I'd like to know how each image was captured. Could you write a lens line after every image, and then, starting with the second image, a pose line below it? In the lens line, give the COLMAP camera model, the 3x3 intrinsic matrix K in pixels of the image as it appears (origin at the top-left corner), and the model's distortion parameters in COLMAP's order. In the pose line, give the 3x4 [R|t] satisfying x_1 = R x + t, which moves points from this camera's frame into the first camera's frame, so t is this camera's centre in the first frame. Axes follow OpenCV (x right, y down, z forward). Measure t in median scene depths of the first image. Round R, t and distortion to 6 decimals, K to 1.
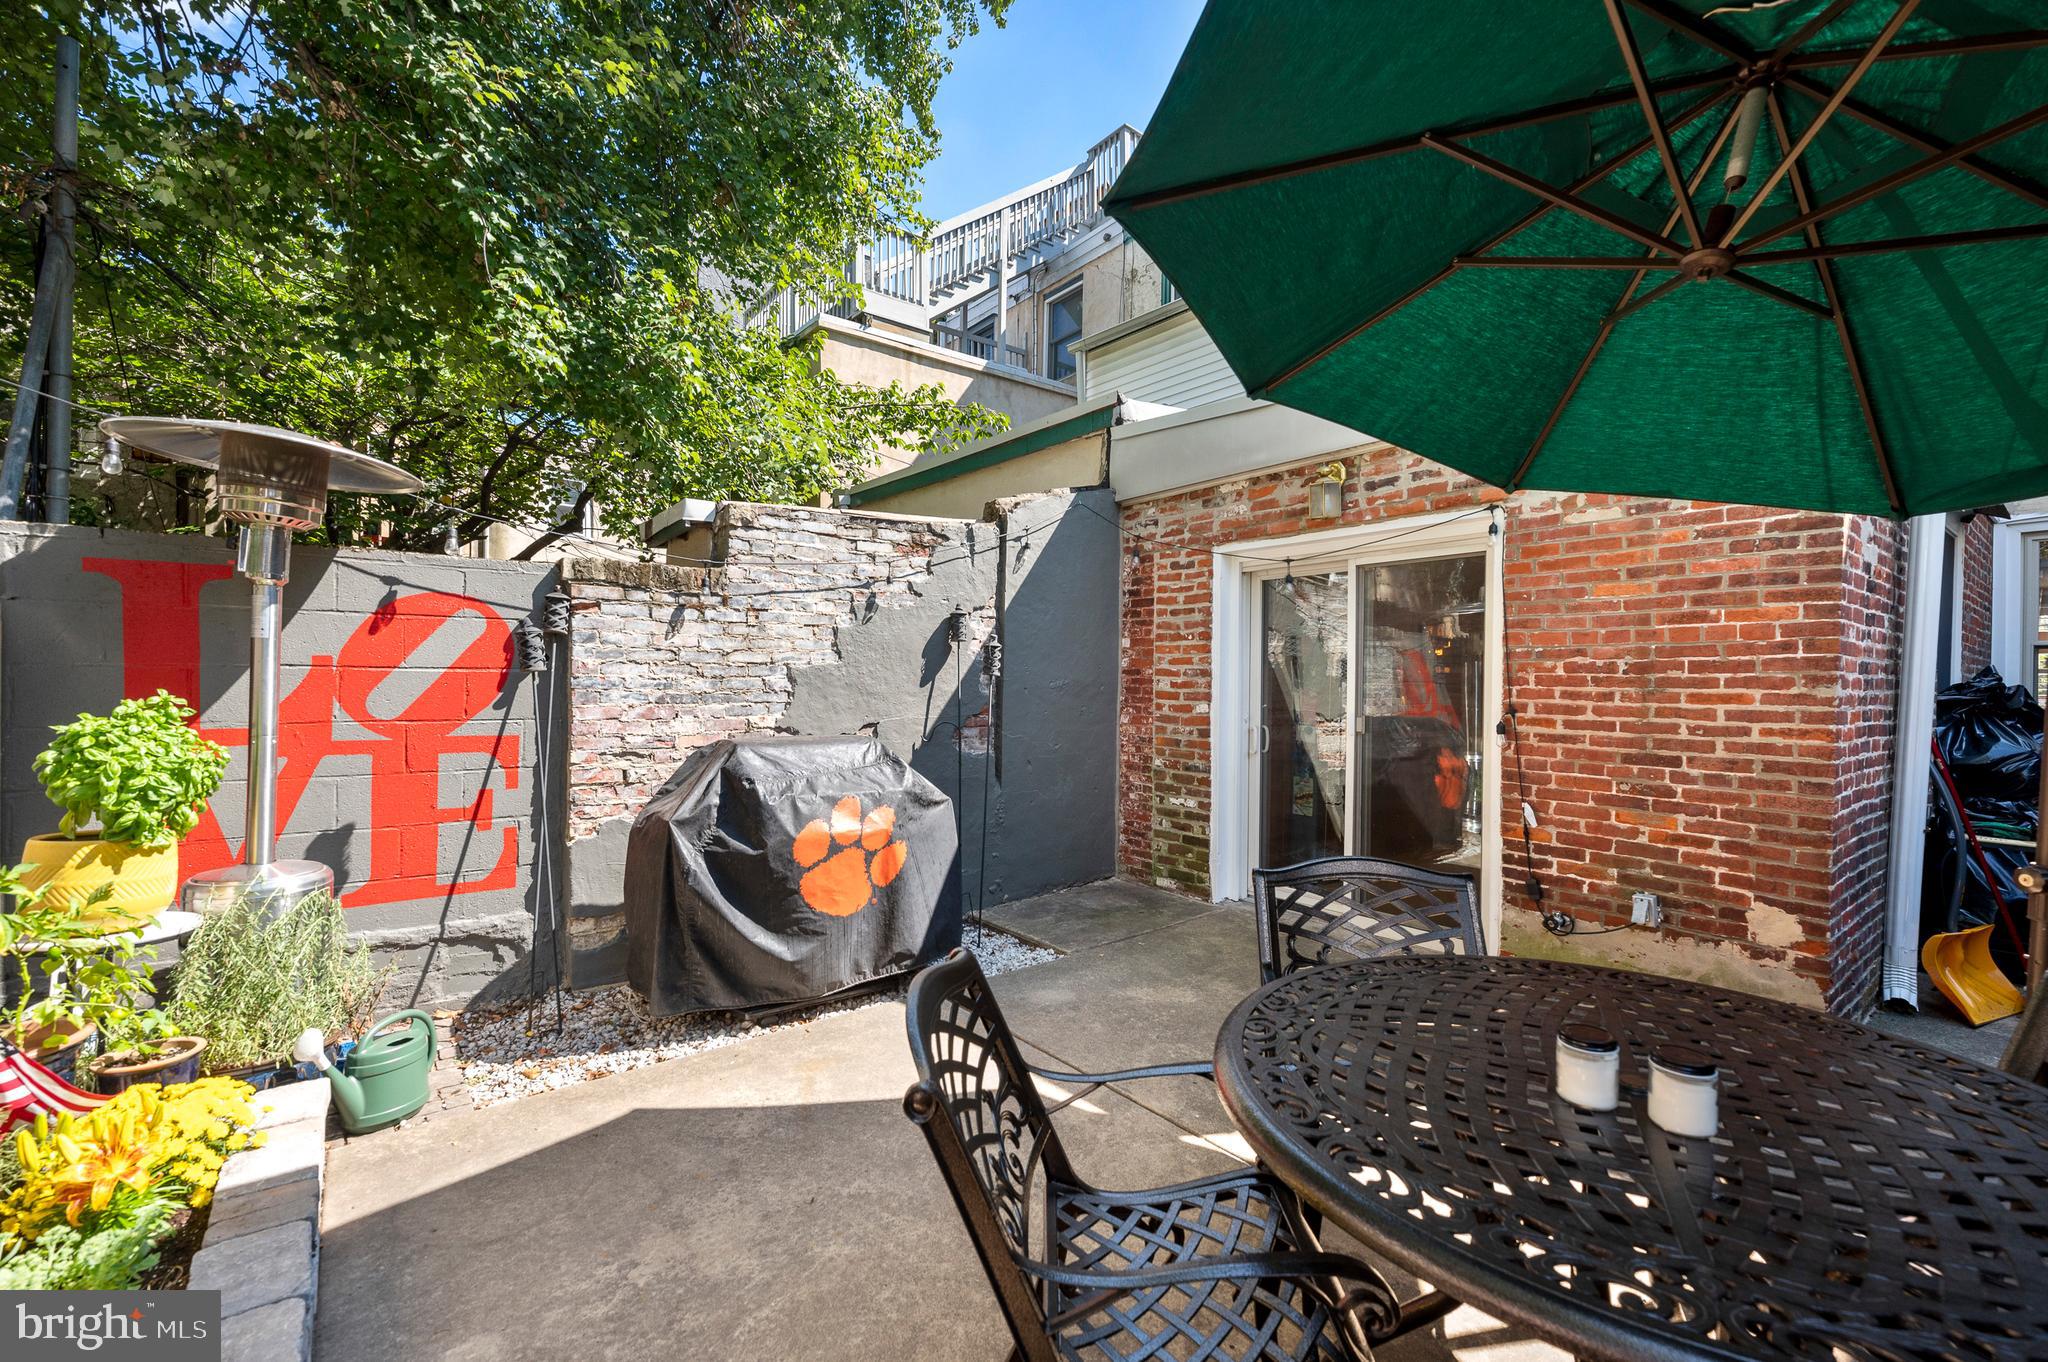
lens RADIAL K [[853.8, 0, 1008.9], [0, 853.8, 683.1], [0, 0, 1]] dist [-0.000790, 0.000333]
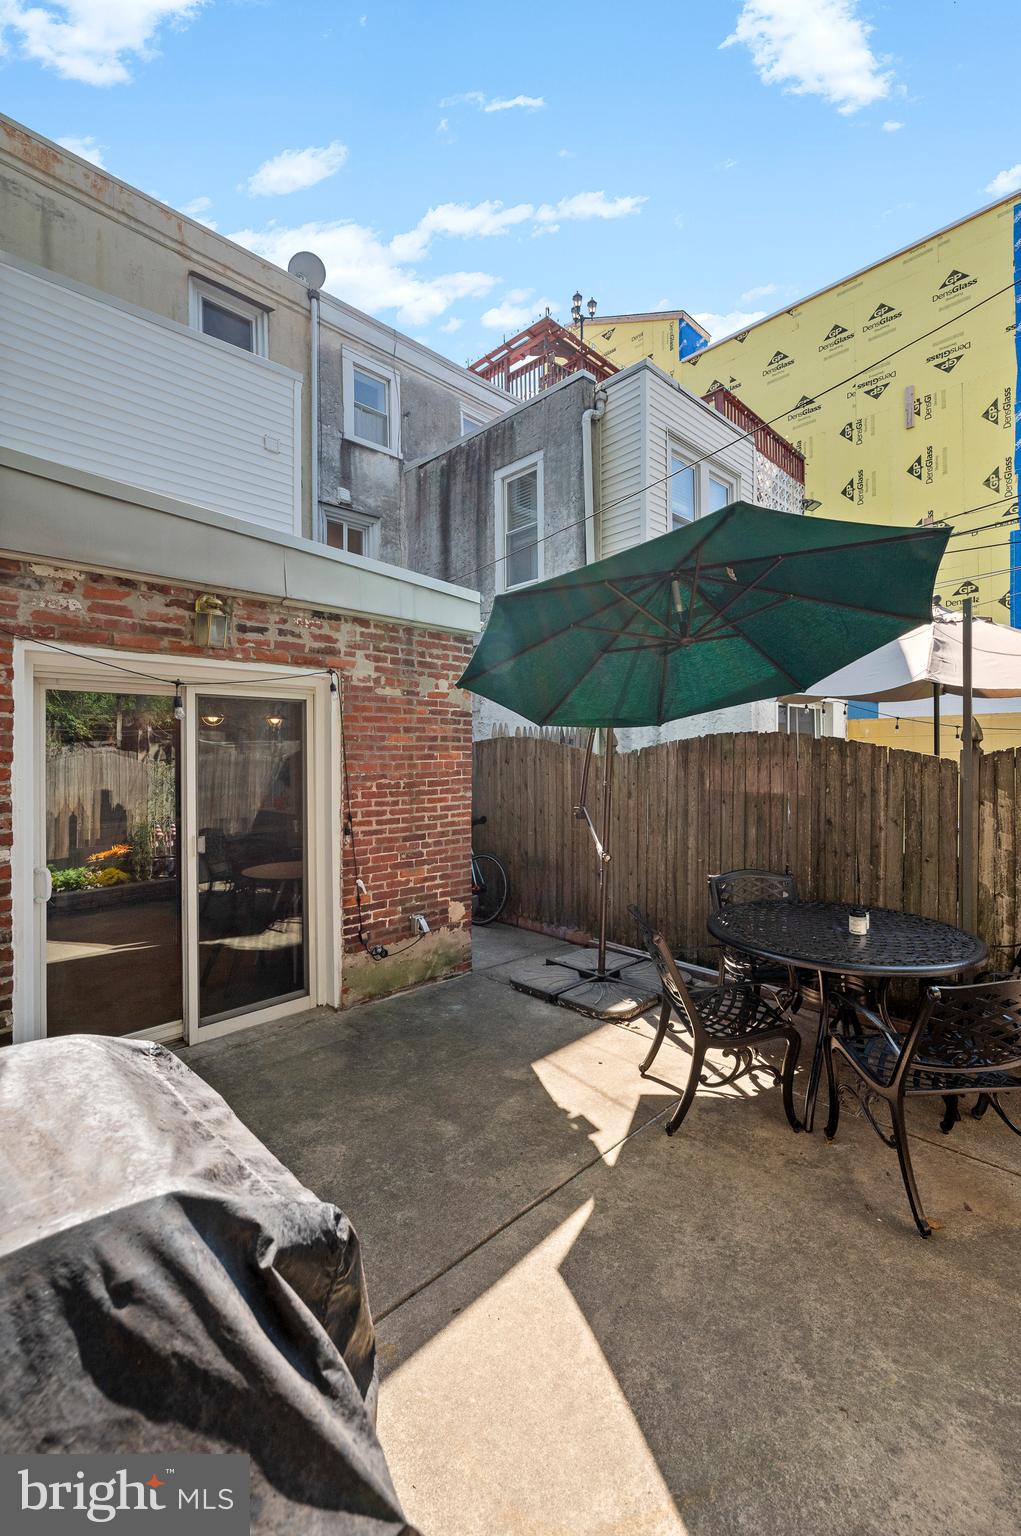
lens RADIAL K [[640.4, 0, 543.7], [0, 640.4, 745.1], [0, 0, 1]] dist [-0.000790, 0.000333]
pose [[-0.151540, 0.008810, 0.988412, -0.543185], [0.008332, 0.999936, -0.007635, -0.080988], [-0.988416, 0.007079, -0.151604, 0.871012]]
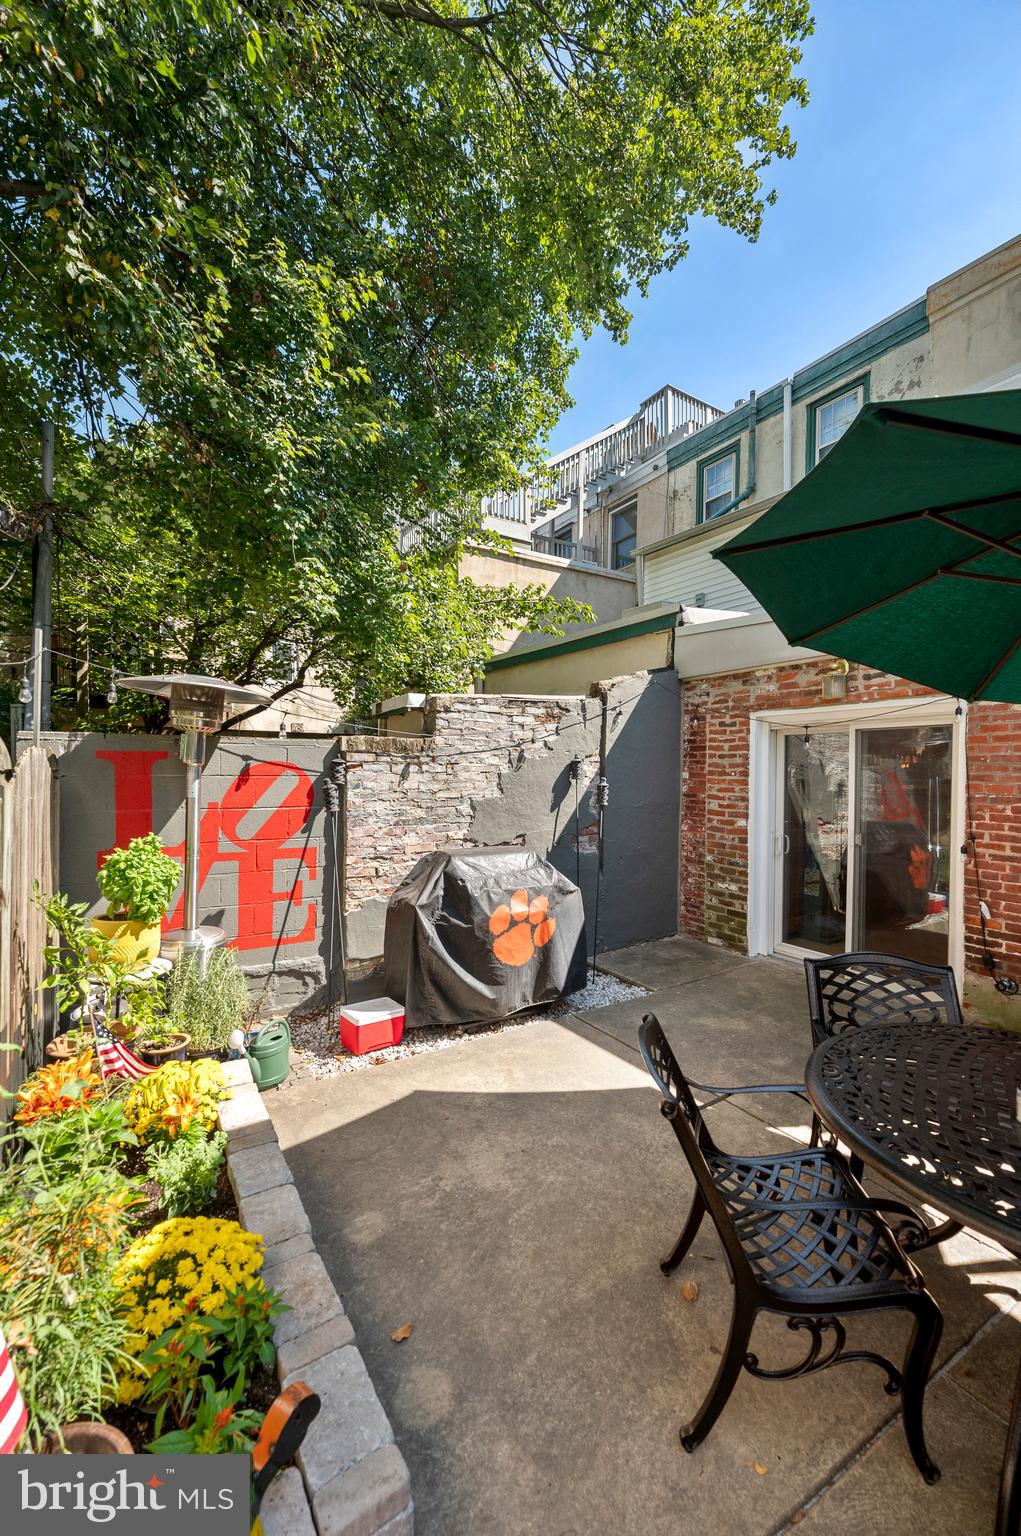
lens RADIAL K [[618.7, 0, 502.9], [0, 618.7, 773.5], [0, 0, 1]] dist [-0.001287, -0.000546]
pose [[0.994557, 0.001070, -0.104191, -0.097775], [-0.000697, 0.999993, 0.003619, -0.082551], [0.104194, -0.003527, 0.994551, -0.131430]]
